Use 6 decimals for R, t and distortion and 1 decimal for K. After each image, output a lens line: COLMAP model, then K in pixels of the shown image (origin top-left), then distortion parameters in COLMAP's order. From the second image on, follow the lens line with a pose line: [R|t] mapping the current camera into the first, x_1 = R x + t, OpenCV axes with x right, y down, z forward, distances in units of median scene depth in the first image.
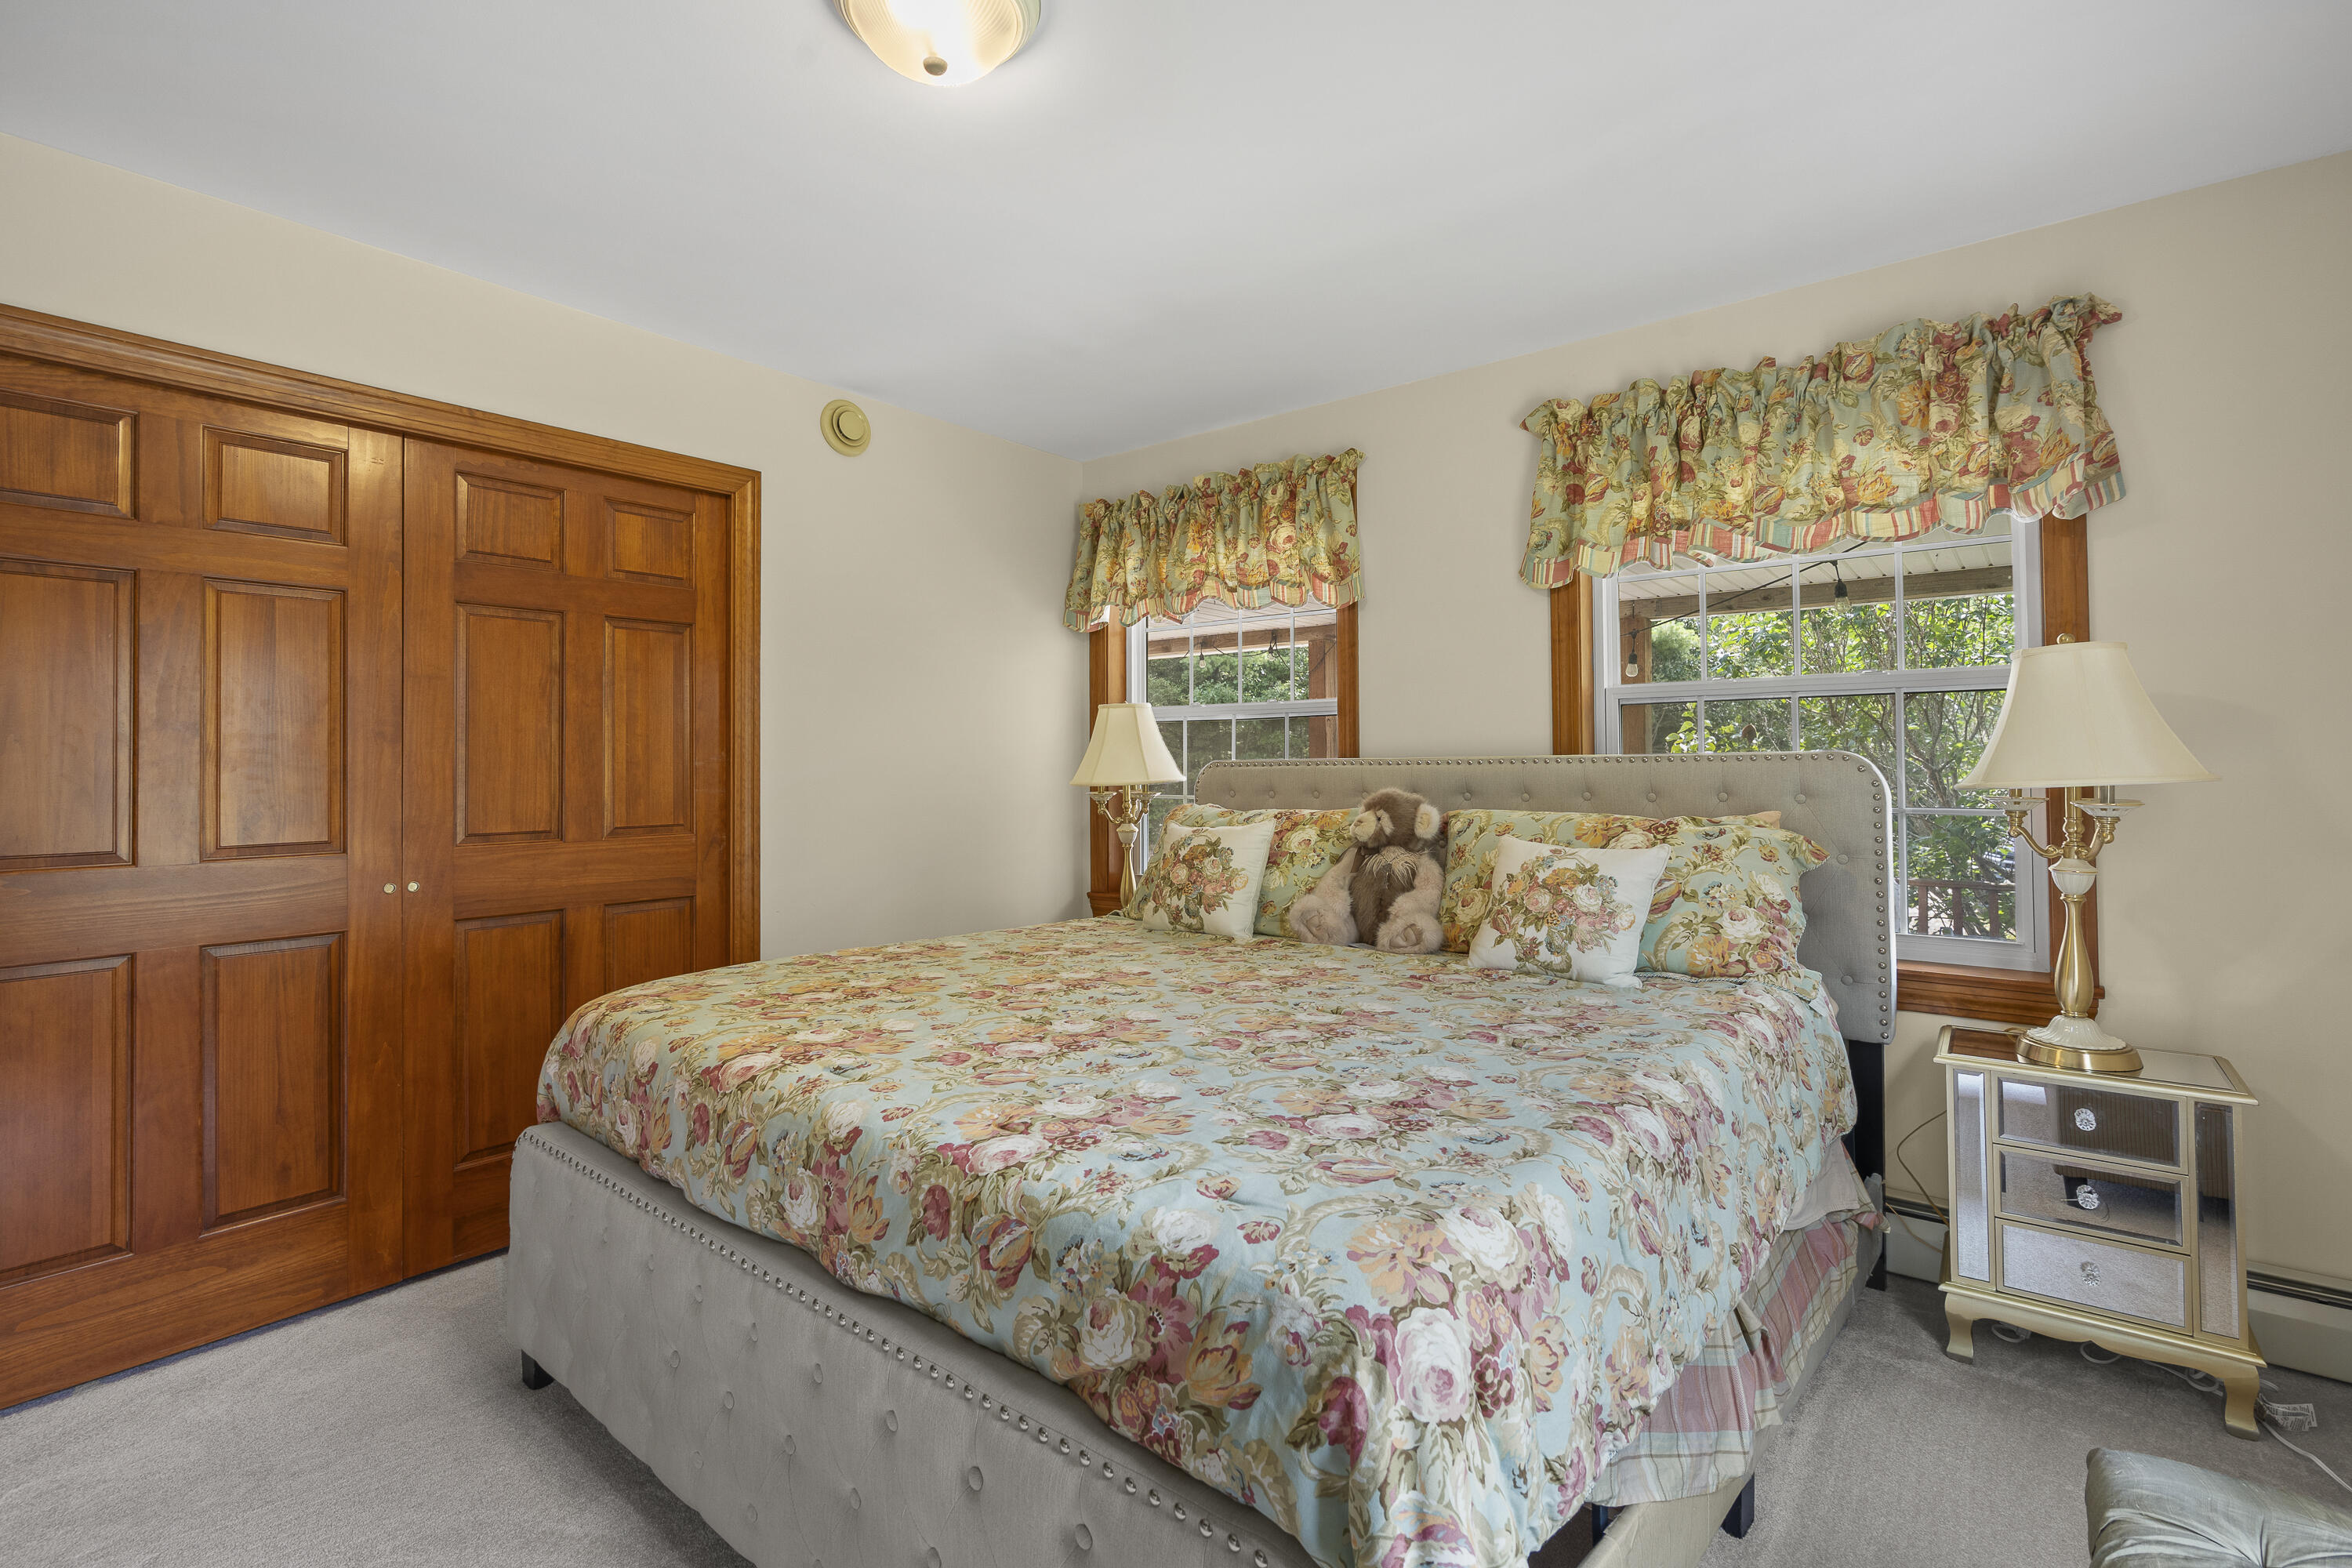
lens RADIAL K [[1083.4, 0, 1177.5], [0, 1083.4, 767.0], [0, 0, 1]] dist [-0.001770, -0.001359]
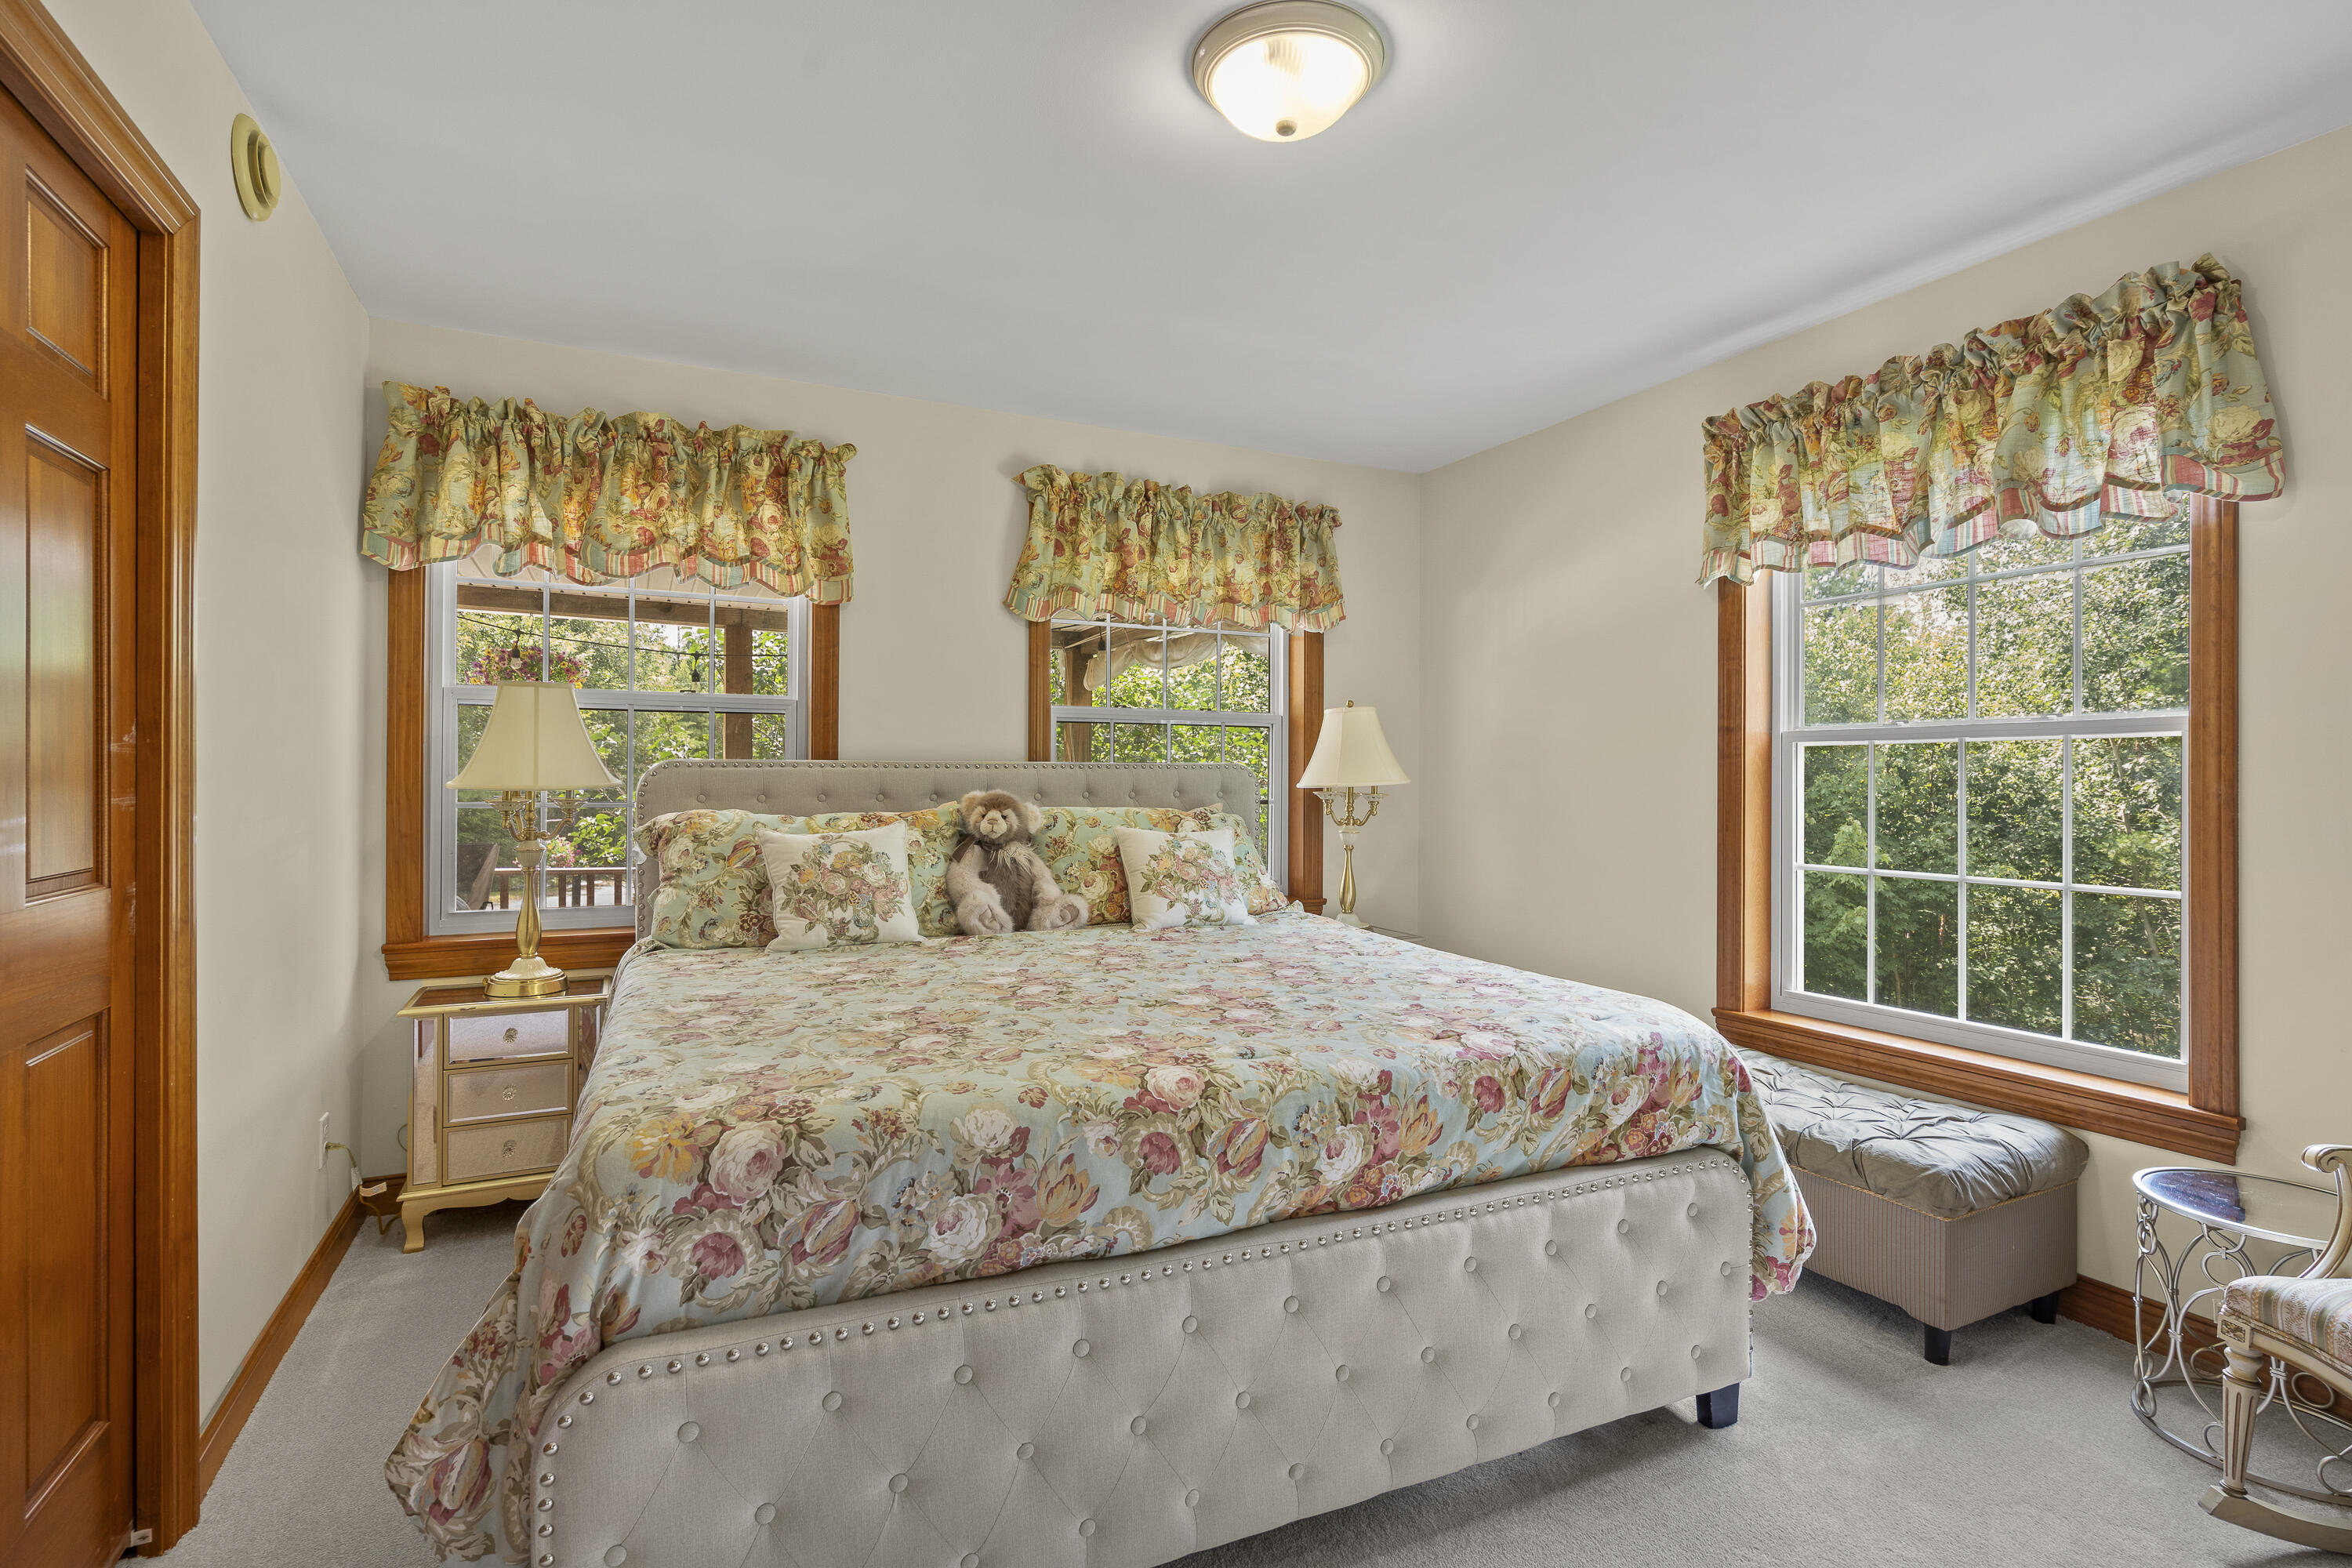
lens RADIAL K [[1150.9, 0, 1175.2], [0, 1150.9, 783.3], [0, 0, 1]] dist [-0.001078, 0.000994]
pose [[0.422894, -0.000580, 0.906179, -0.835976], [-0.008103, 0.999957, 0.004422, 0.007407], [-0.906143, -0.009213, 0.422871, 0.367180]]
